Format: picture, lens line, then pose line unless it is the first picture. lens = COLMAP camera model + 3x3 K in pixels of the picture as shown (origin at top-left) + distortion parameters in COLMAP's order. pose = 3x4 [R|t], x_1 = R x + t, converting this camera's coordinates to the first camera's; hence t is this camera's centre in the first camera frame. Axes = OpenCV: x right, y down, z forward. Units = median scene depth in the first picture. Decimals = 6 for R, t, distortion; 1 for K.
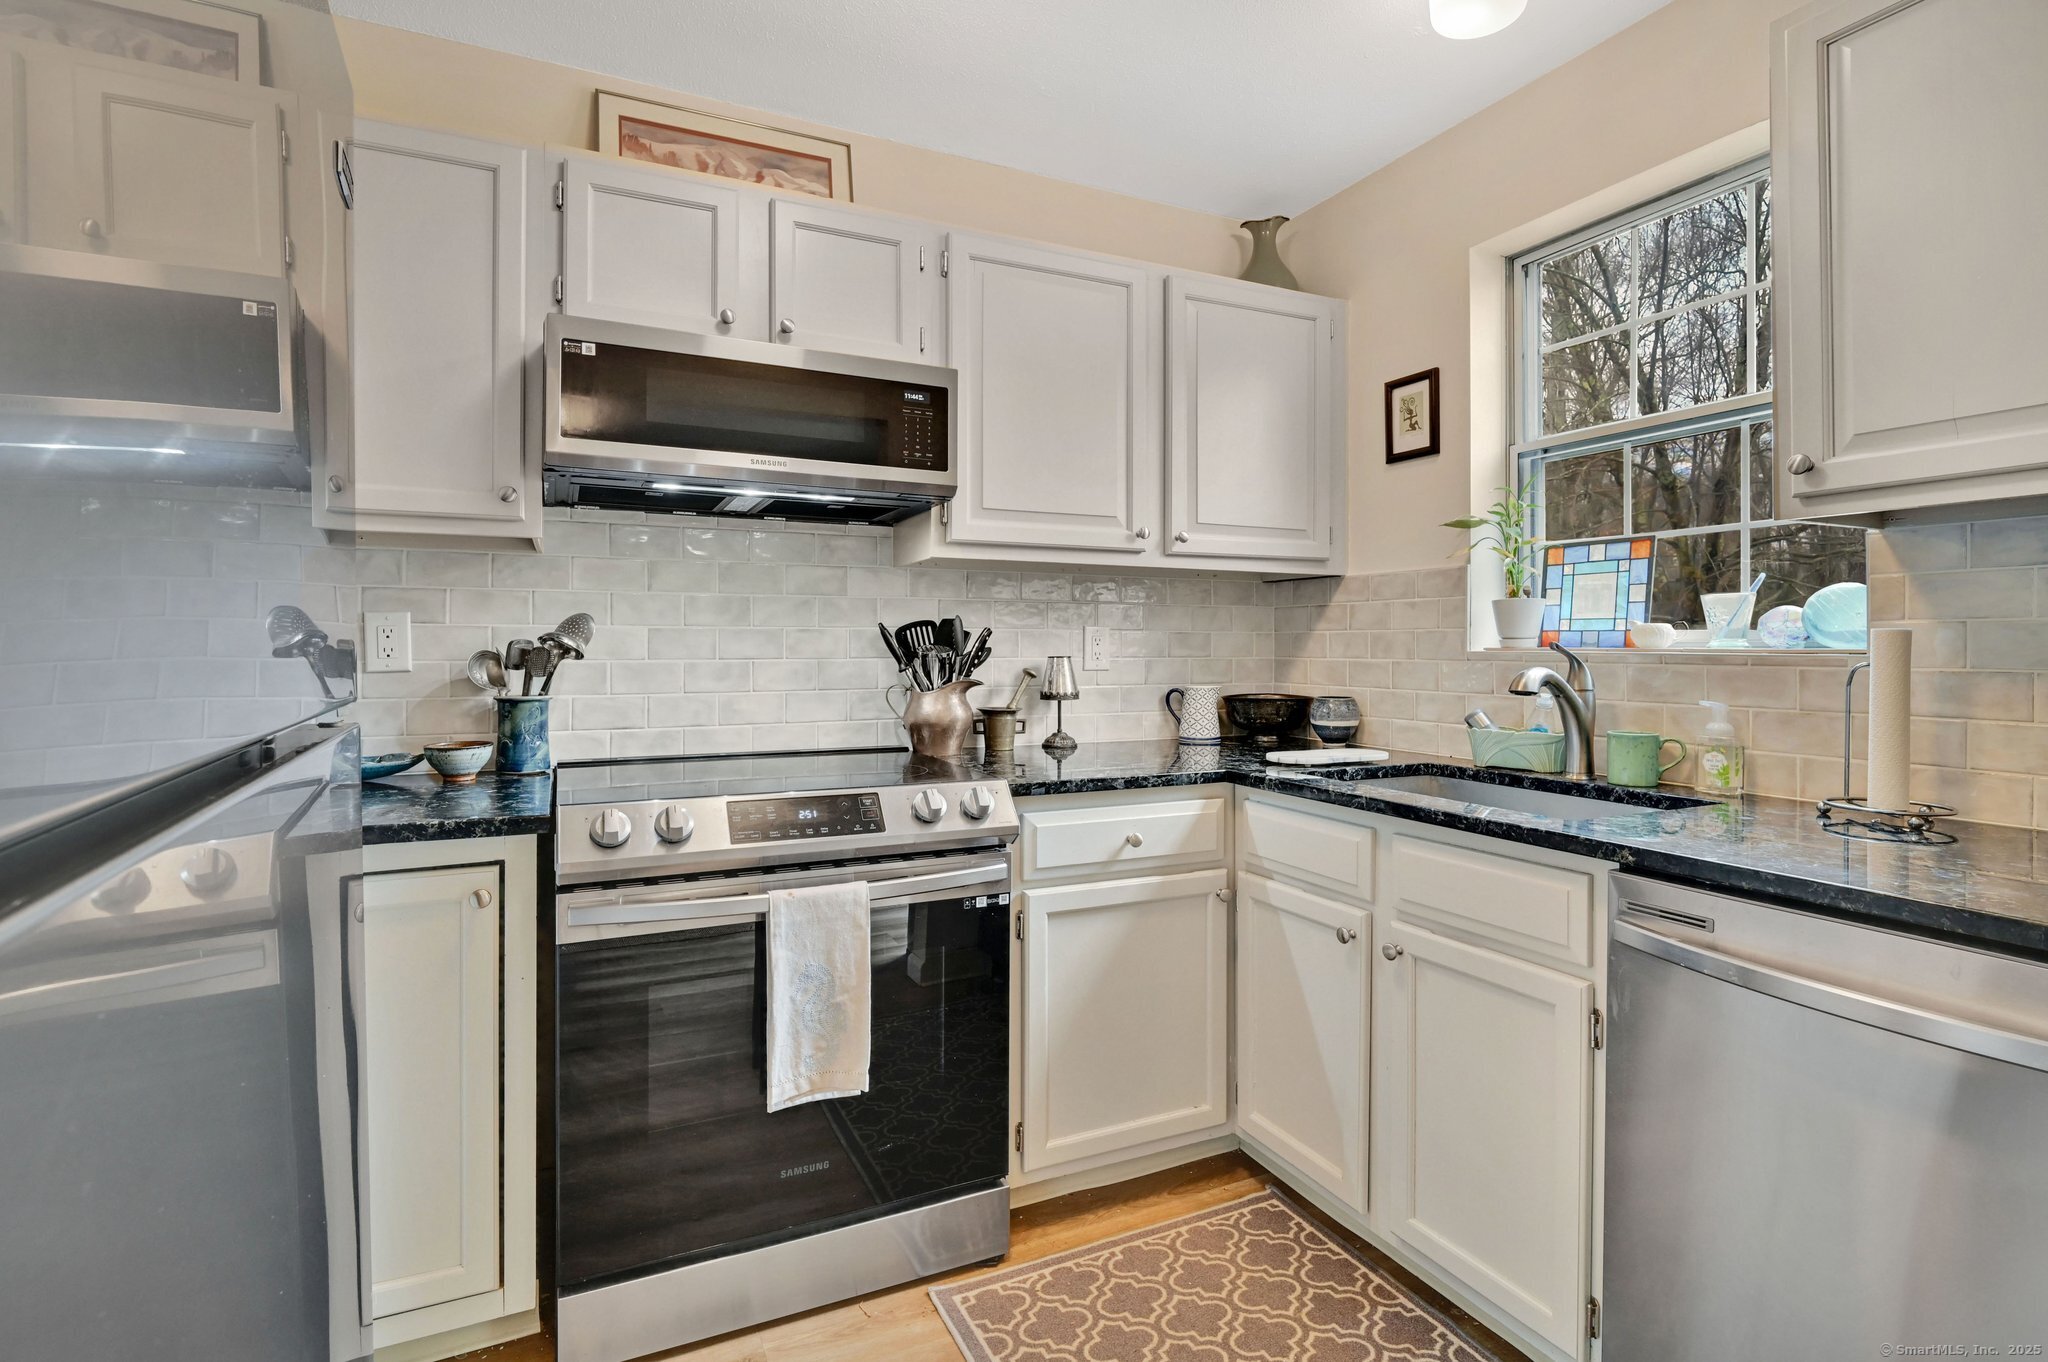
lens RADIAL K [[974.6, 0, 1035.8], [0, 974.6, 646.9], [0, 0, 1]] dist [-0.010186, -0.001740]
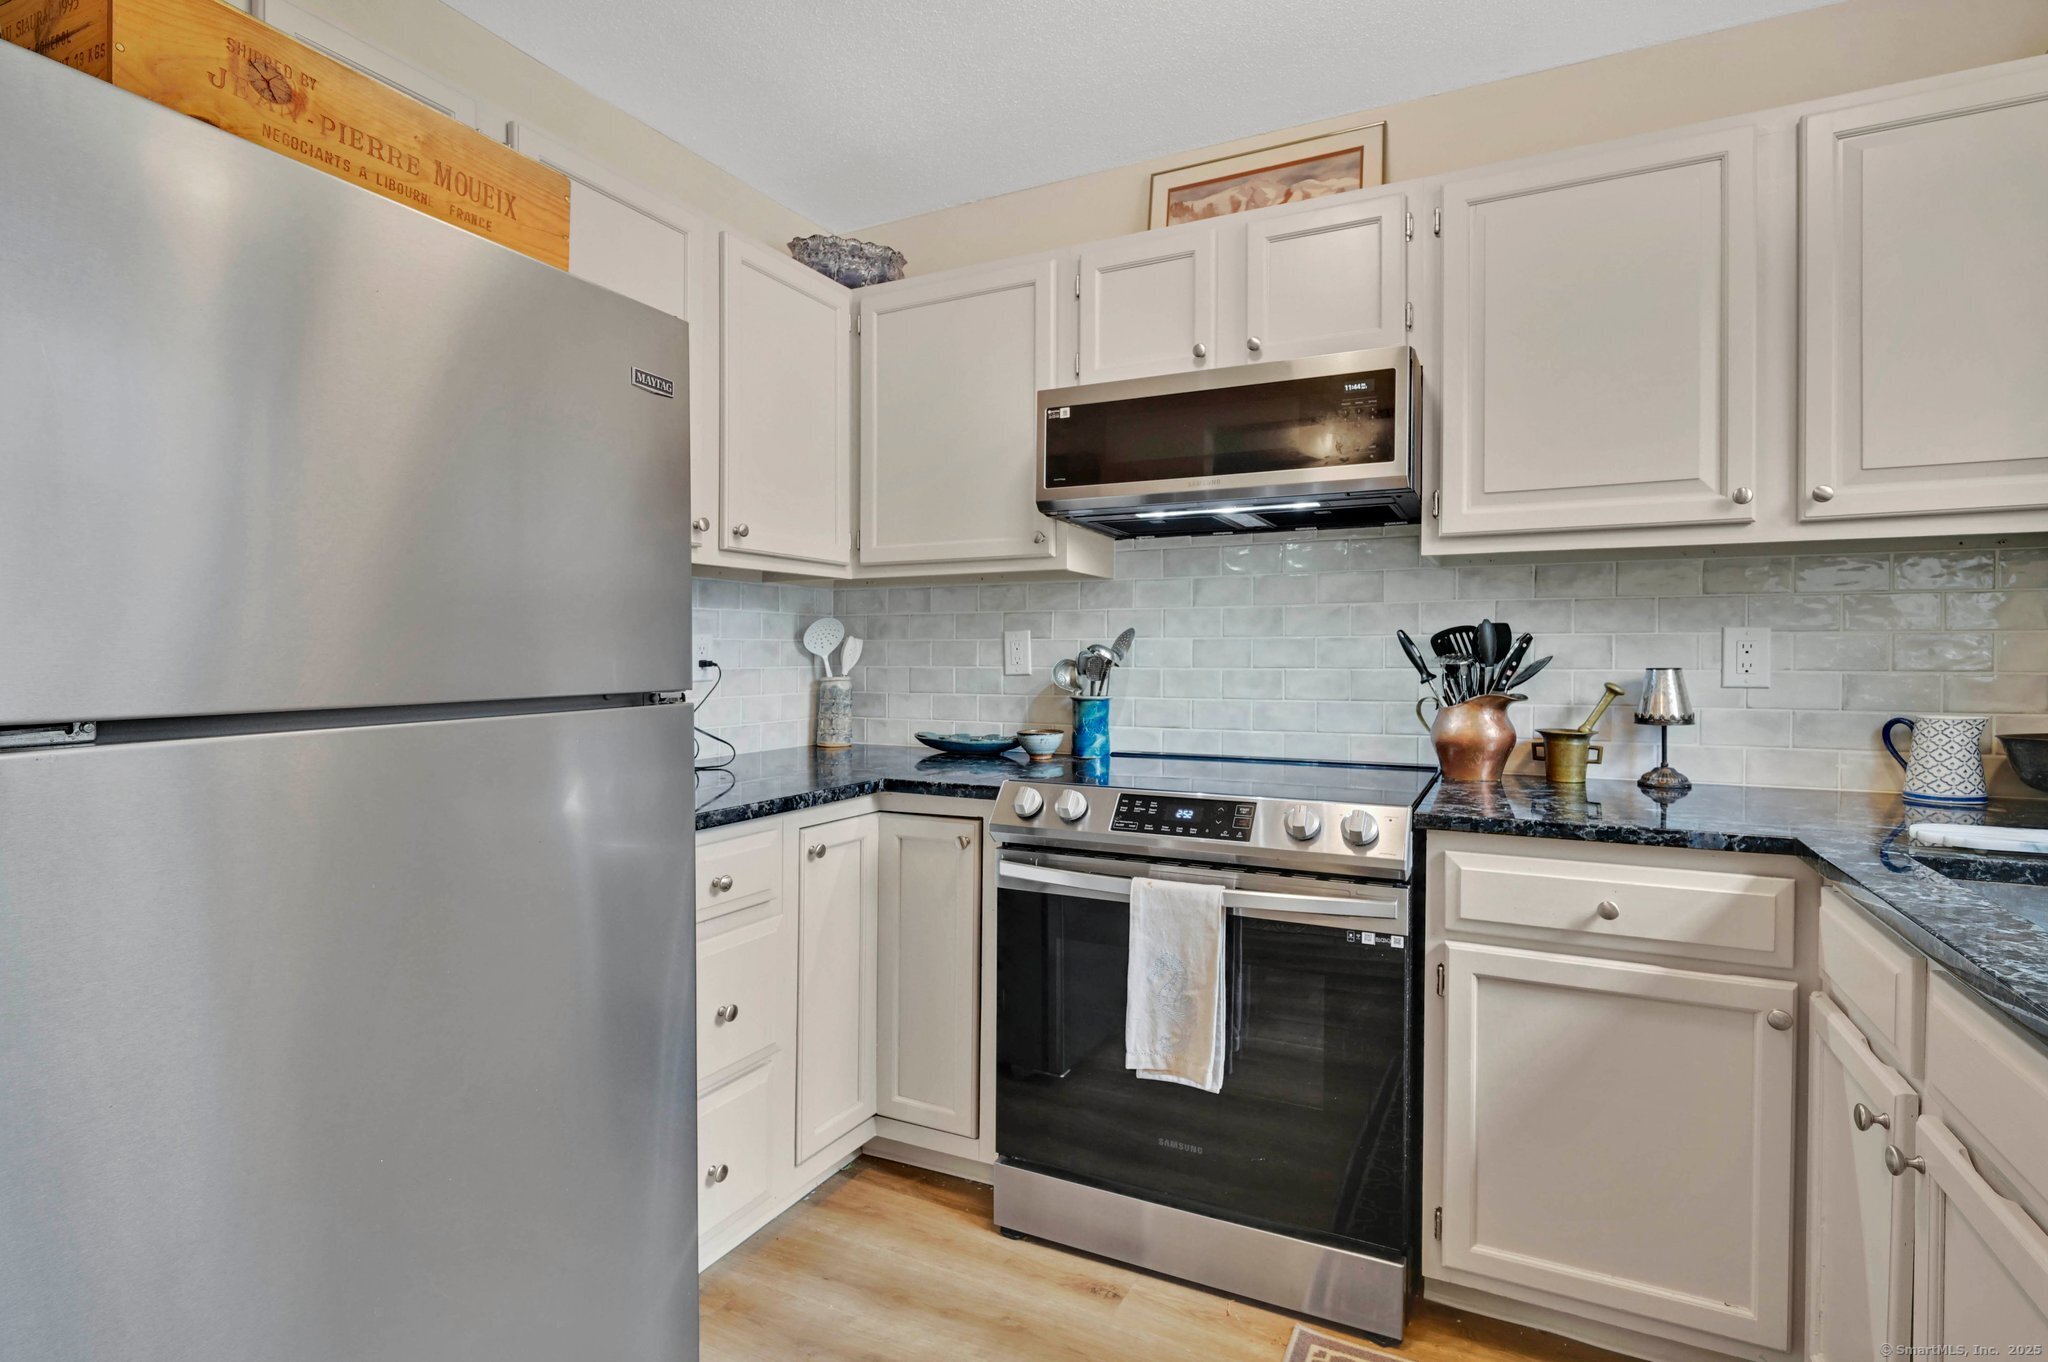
lens RADIAL K [[974.6, 0, 1043.4], [0, 974.6, 670.3], [0, 0, 1]] dist [-0.010186, -0.001740]
pose [[0.622890, 0.009826, -0.782248, 0.384831], [0.001343, 0.999906, 0.013630, 0.000400], [0.782308, -0.009541, 0.622818, 0.171018]]
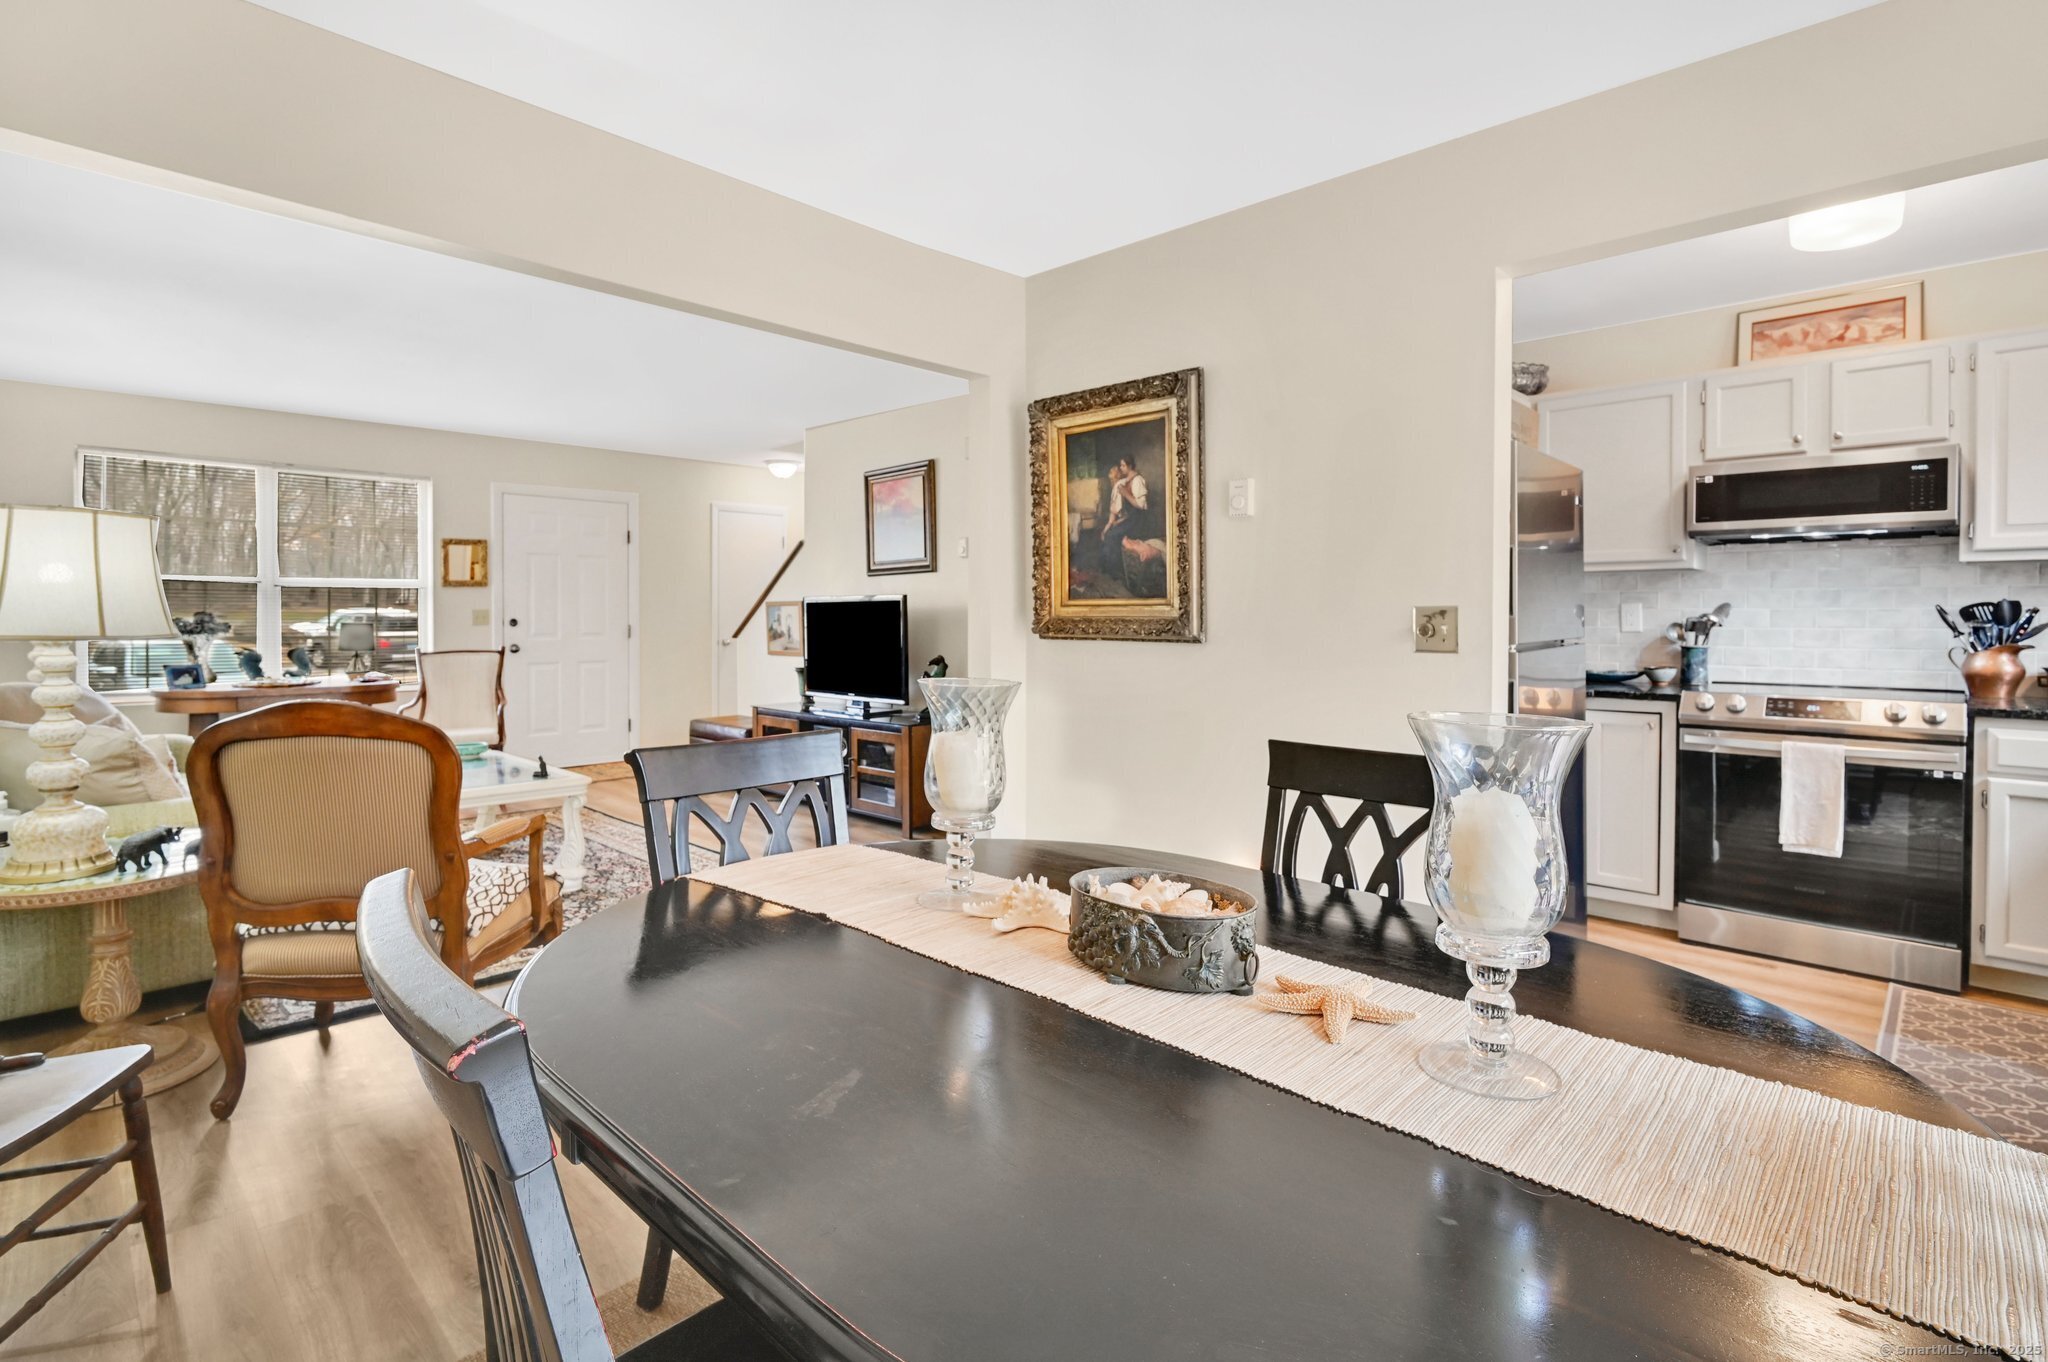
lens RADIAL K [[974.6, 0, 1093.3], [0, 974.6, 625.0], [0, 0, 1]] dist [-0.010186, -0.001740]
pose [[0.385045, 0.008838, -0.922856, 0.767746], [0.001486, 0.999947, 0.010197, -0.011844], [0.922897, -0.005297, 0.385011, -0.824427]]
